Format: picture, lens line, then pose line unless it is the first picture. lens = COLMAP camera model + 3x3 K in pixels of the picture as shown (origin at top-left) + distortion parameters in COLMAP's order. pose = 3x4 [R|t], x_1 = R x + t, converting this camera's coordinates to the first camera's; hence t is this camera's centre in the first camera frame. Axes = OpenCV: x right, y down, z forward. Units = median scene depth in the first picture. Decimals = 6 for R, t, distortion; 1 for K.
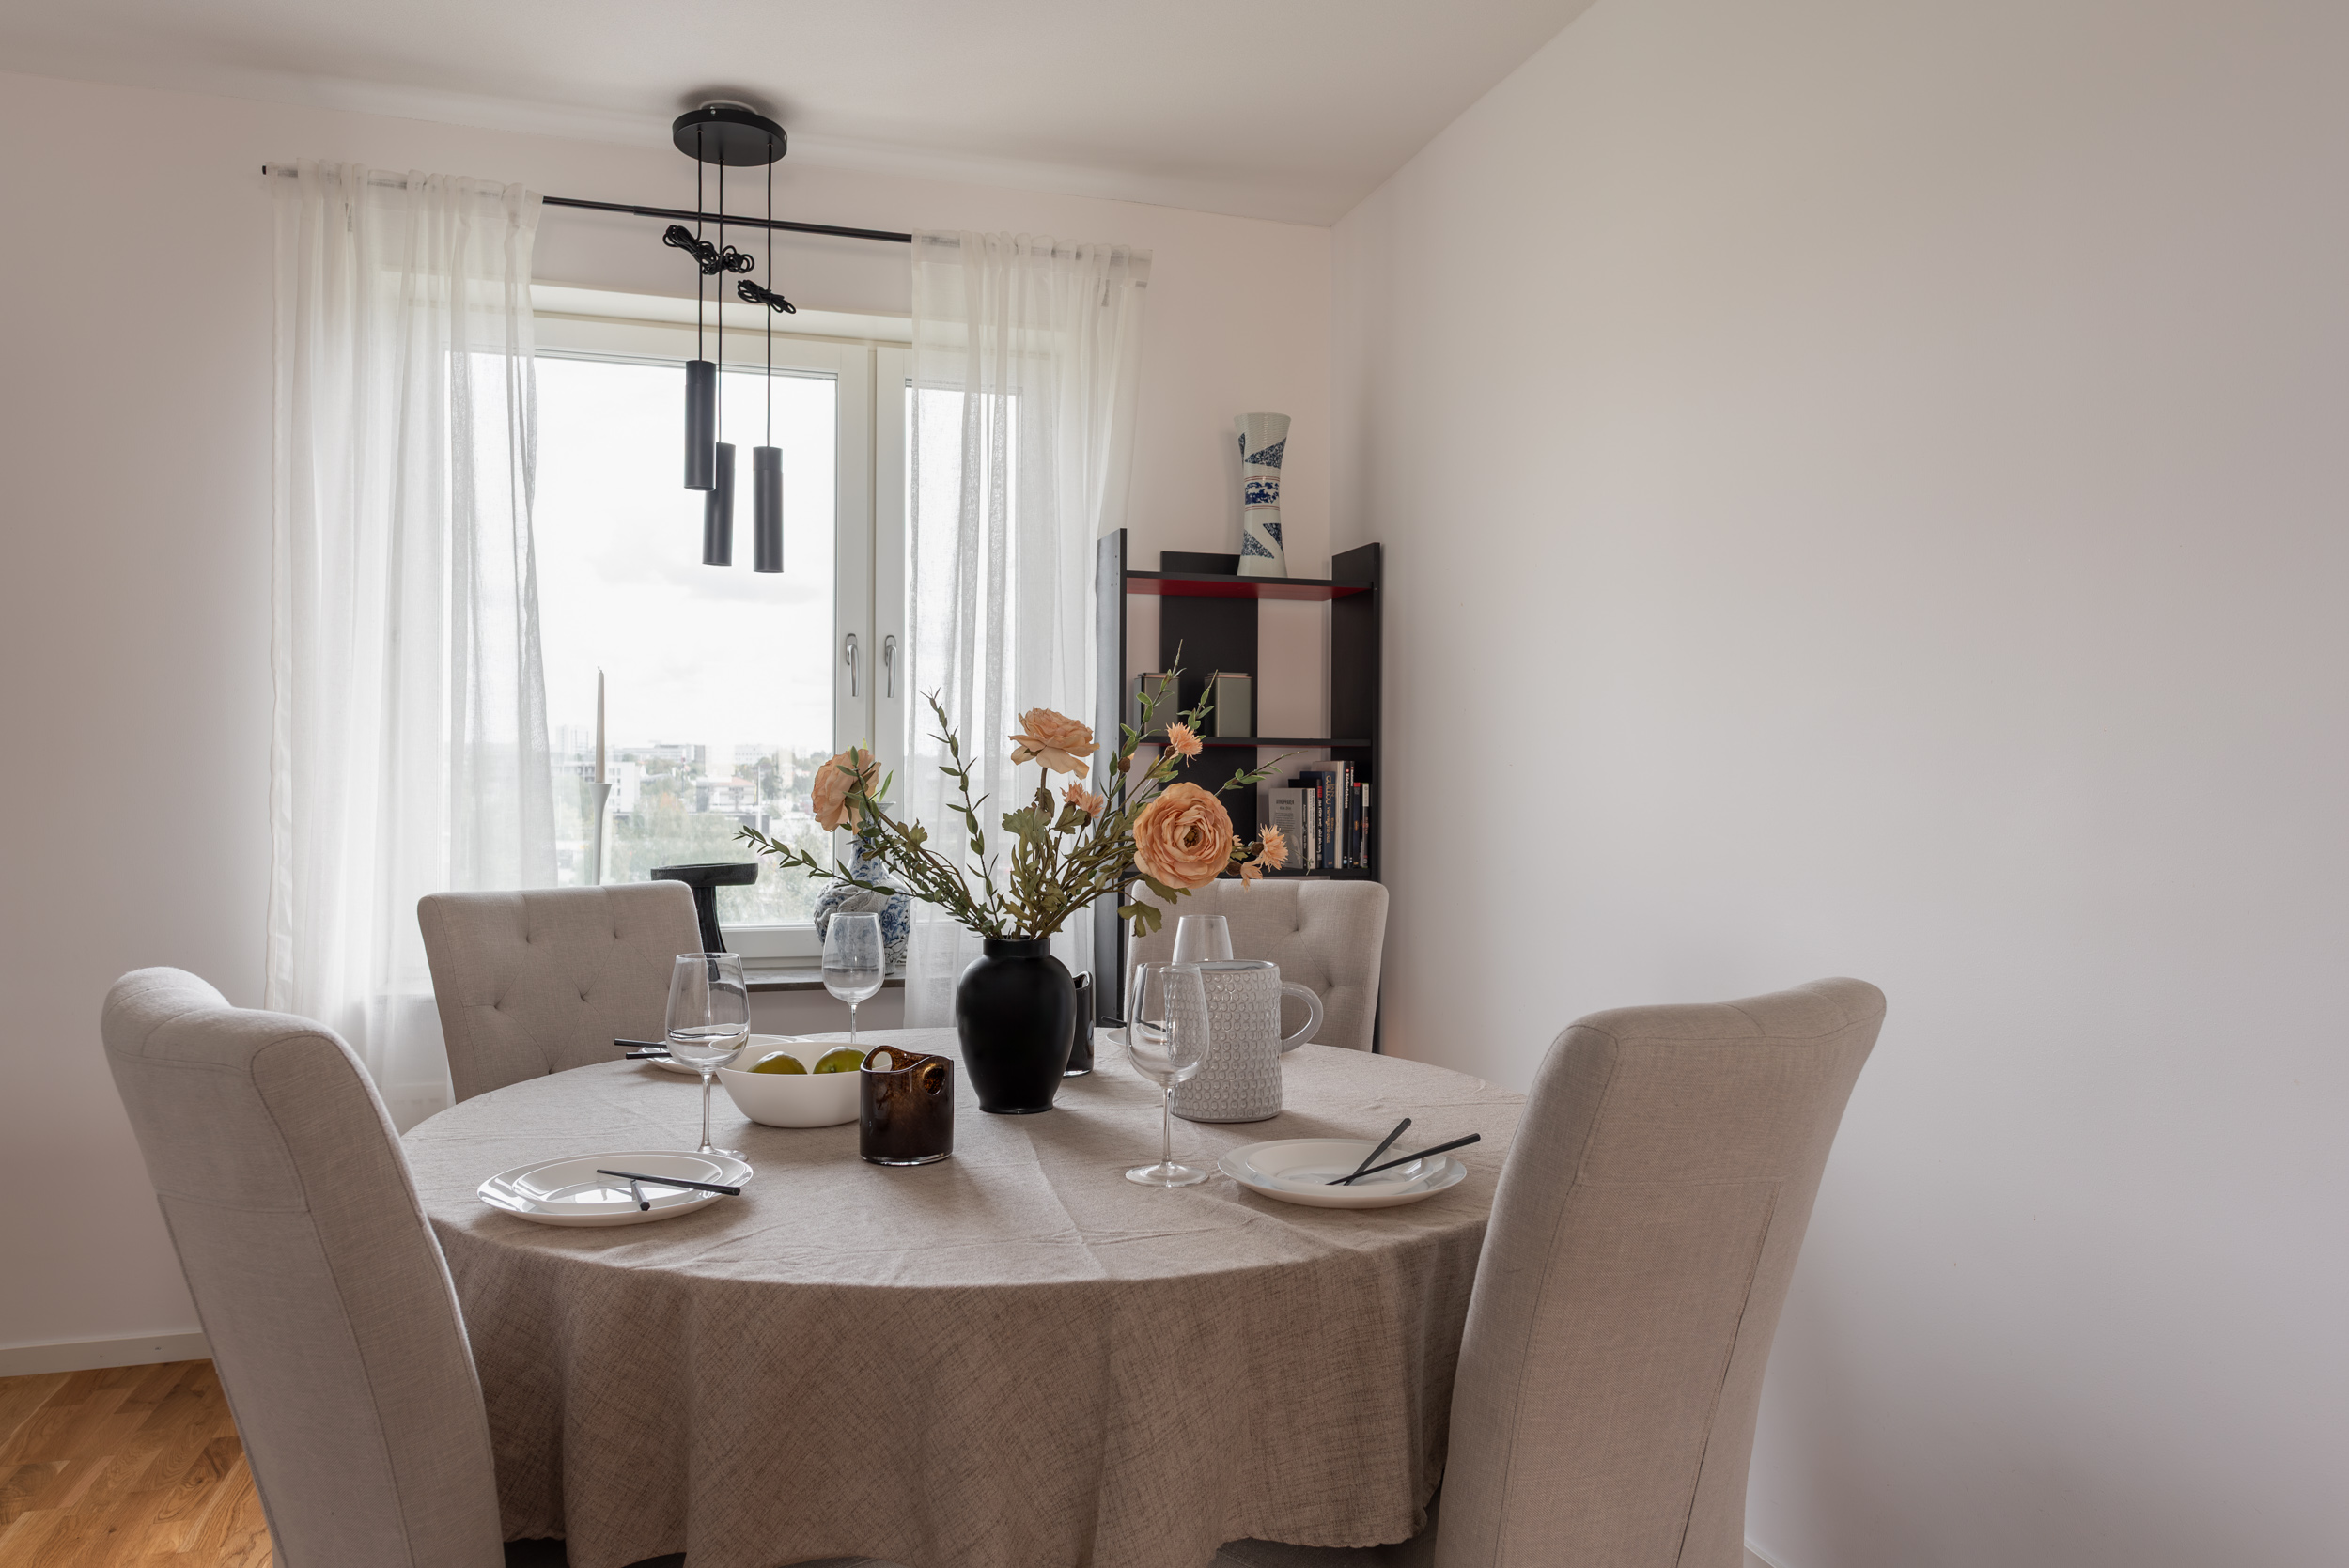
lens RADIAL K [[1591.3, 0, 1166.8], [0, 1591.3, 770.5], [0, 0, 1]] dist [0.006700, -0.003818]
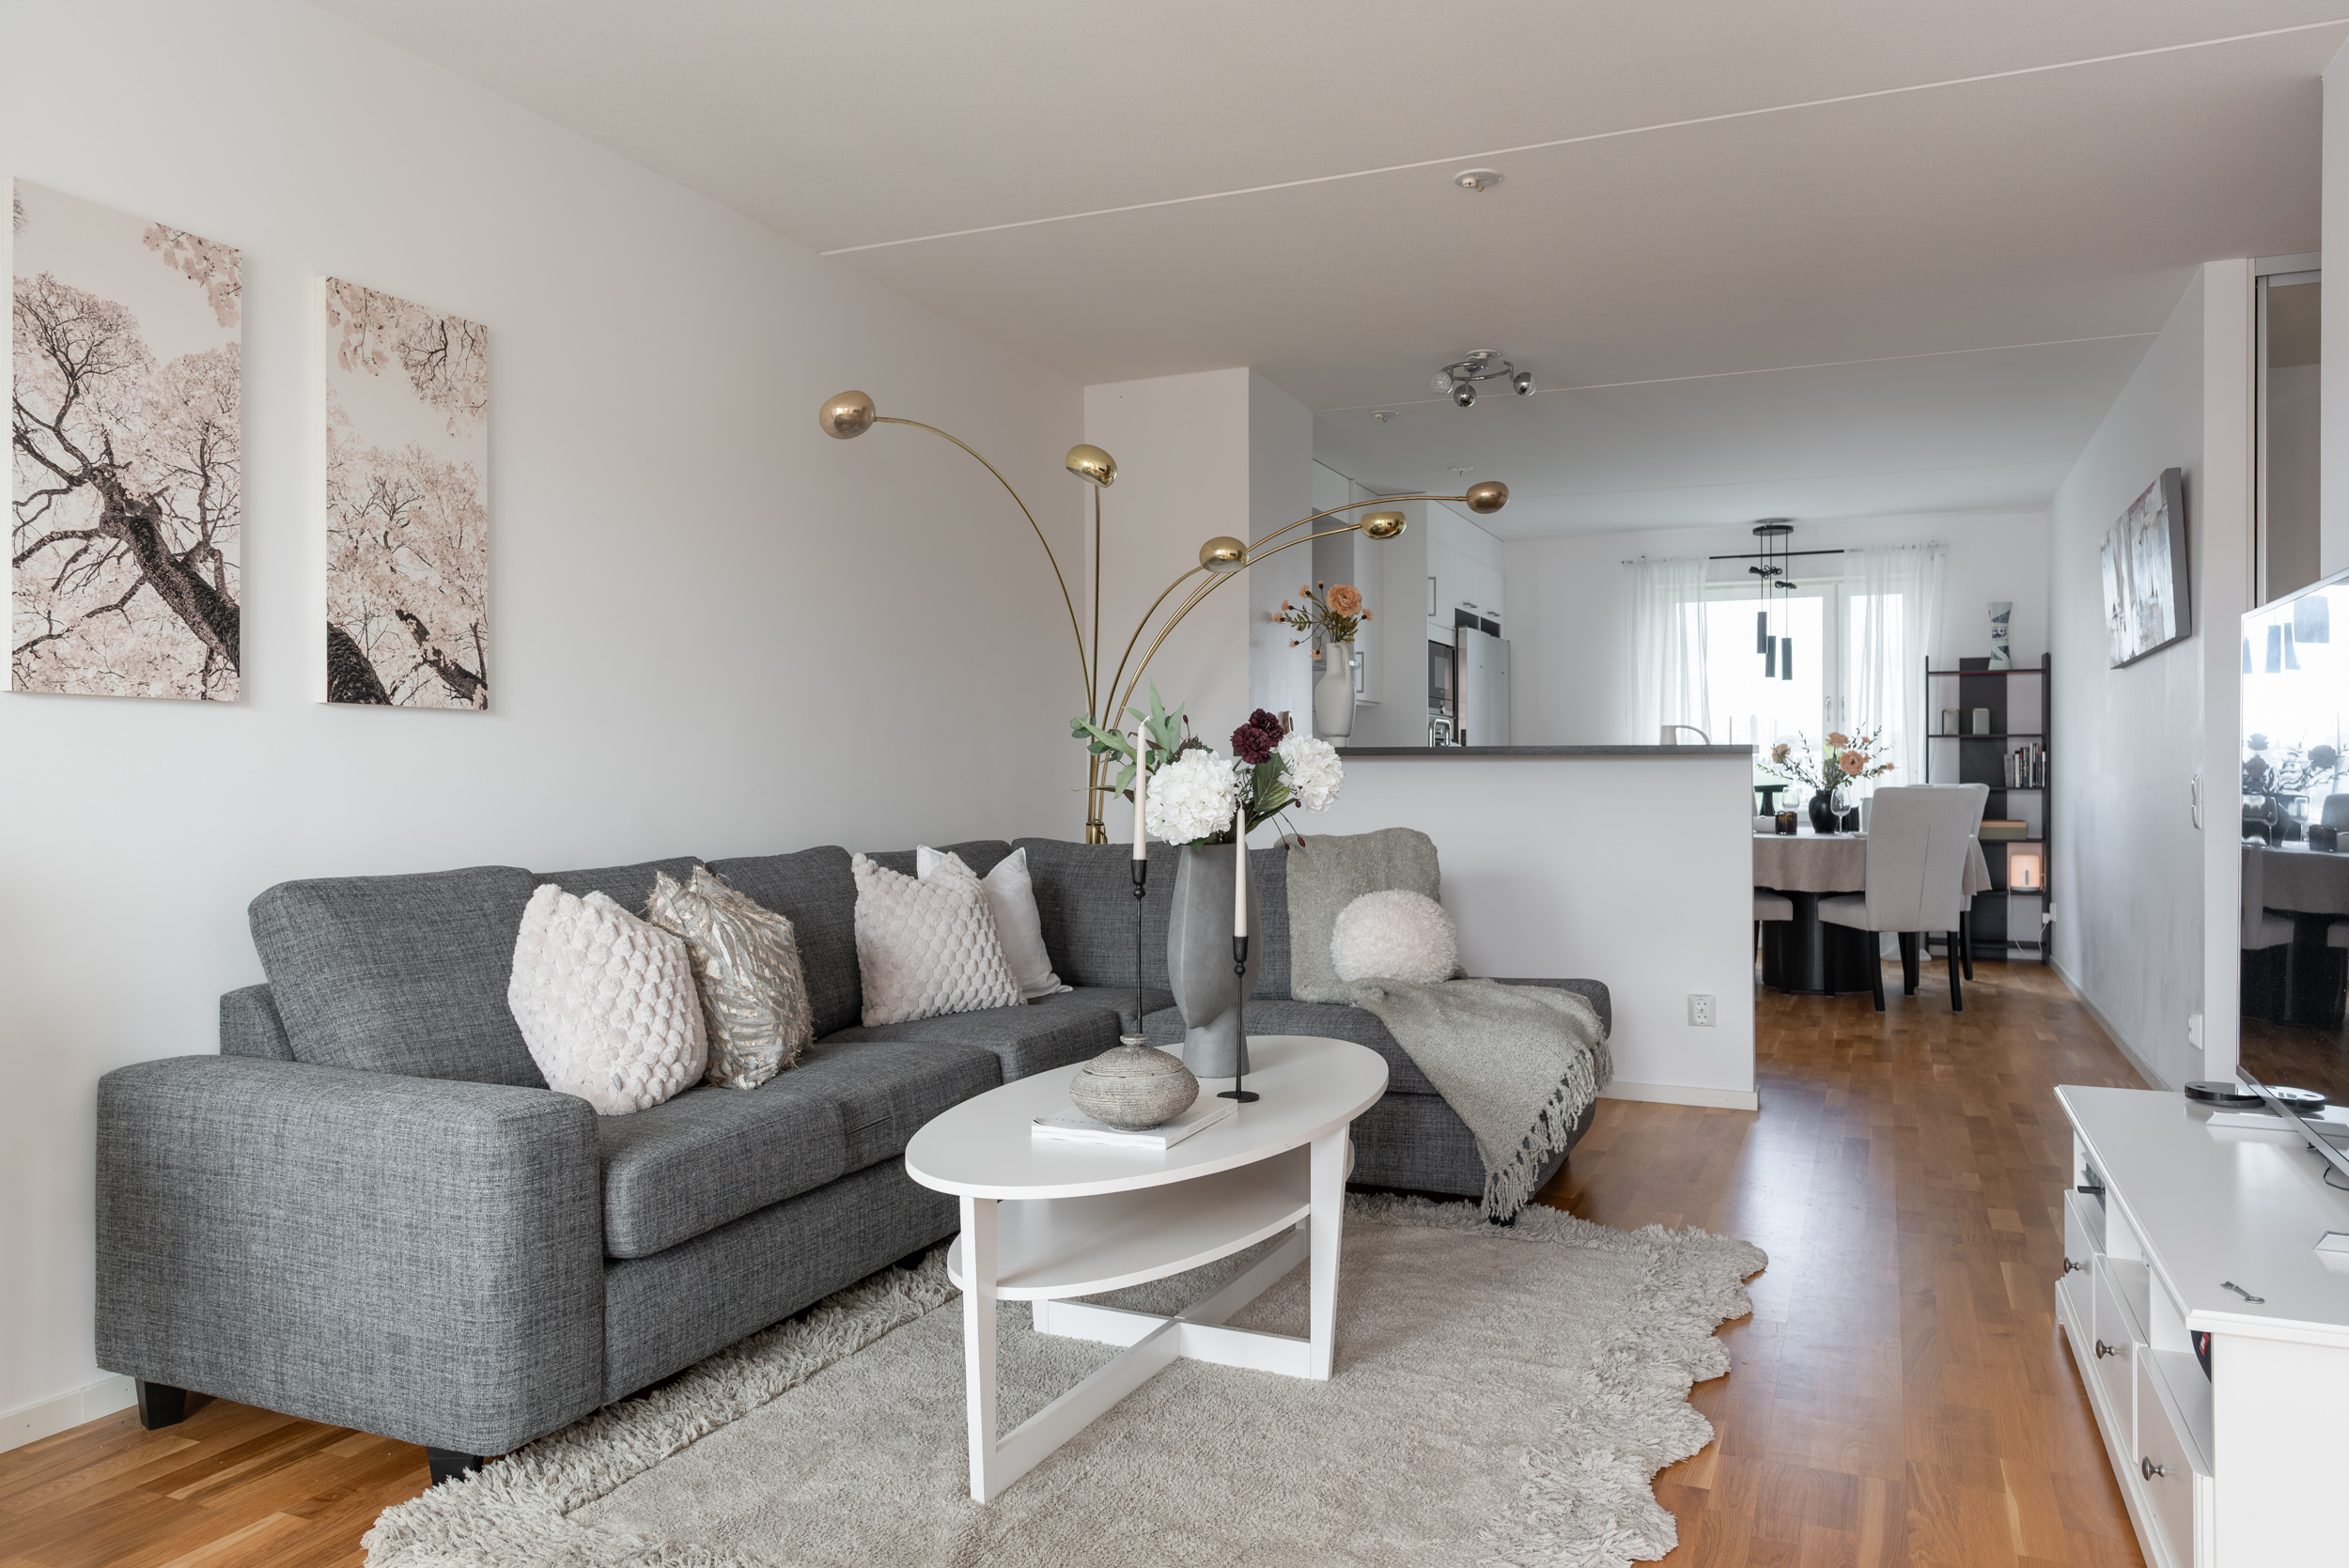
lens RADIAL K [[1617.2, 0, 1164.9], [0, 1617.2, 776.6], [0, 0, 1]] dist [0.006057, -0.001010]
pose [[0.756715, -0.000116, -0.653745, 0.754302], [0.008439, 0.999918, 0.009591, 0.010670], [0.653691, -0.012775, 0.756654, -1.811781]]
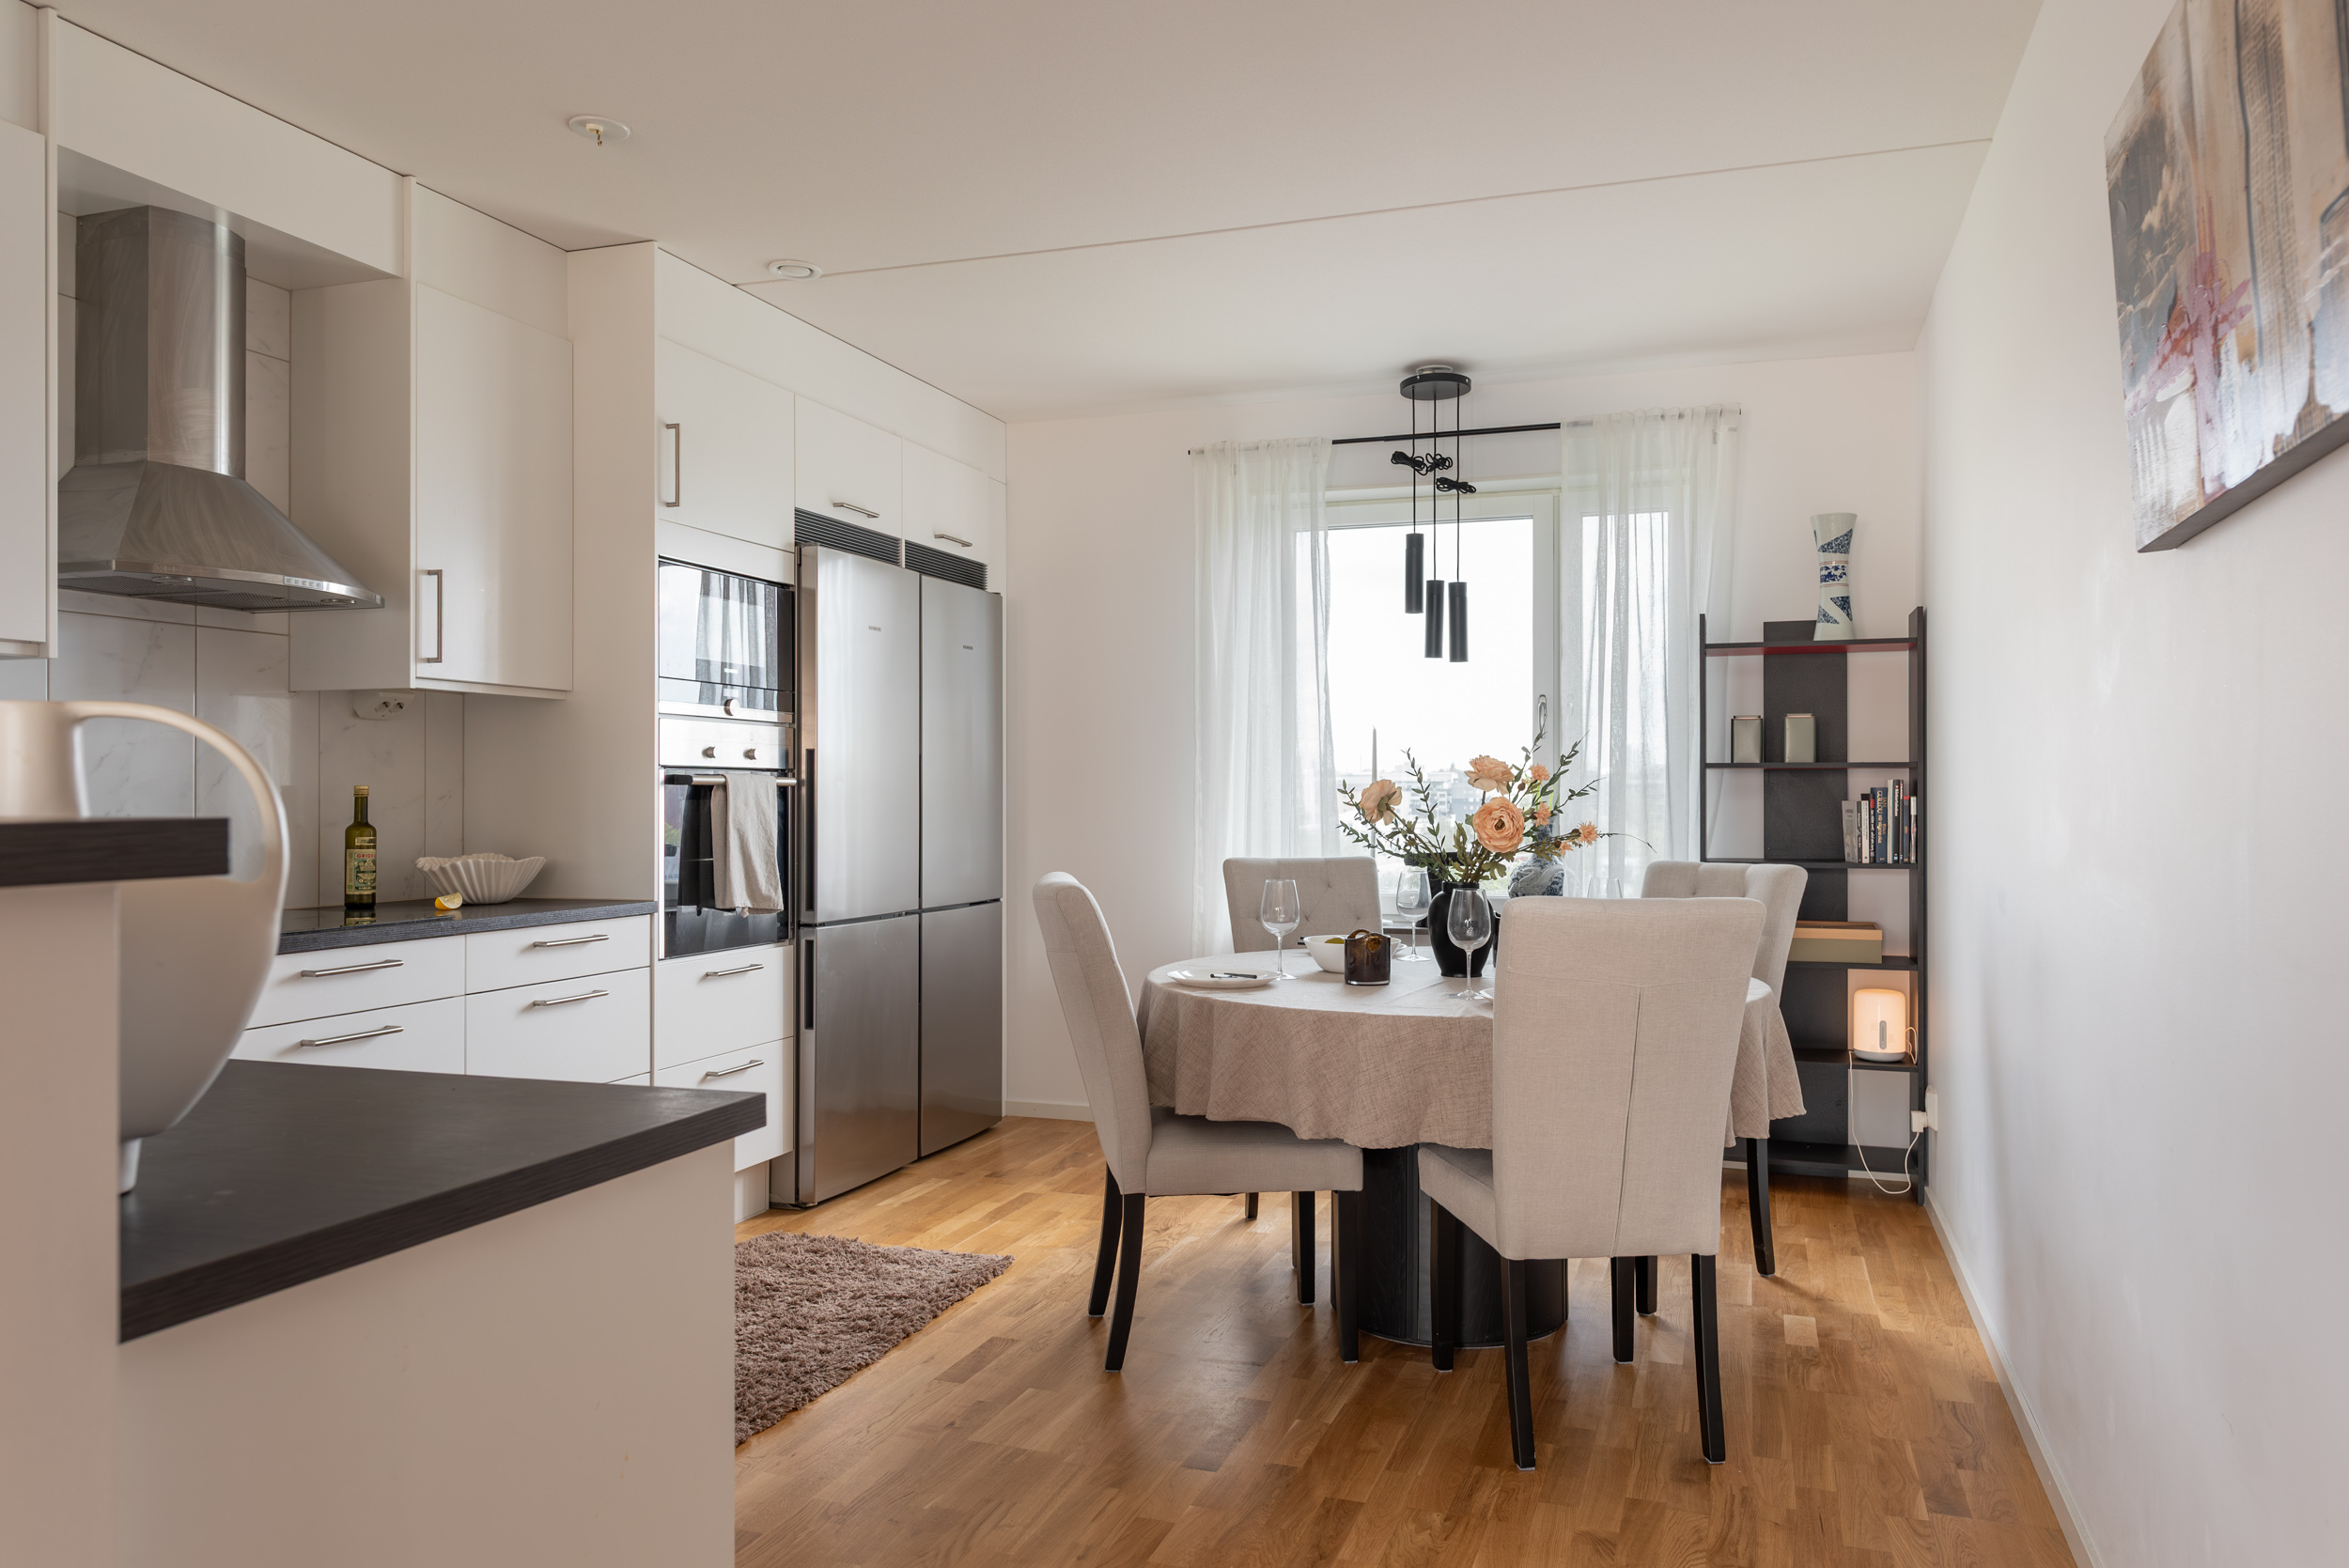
lens RADIAL K [[1591.3, 0, 1207.6], [0, 1591.3, 798.9], [0, 0, 1]] dist [0.006700, -0.003818]
pose [[0.811510, -0.001919, -0.584336, 0.427847], [0.006743, 0.999959, 0.006080, -0.001939], [0.584300, -0.008874, 0.811489, -0.376977]]
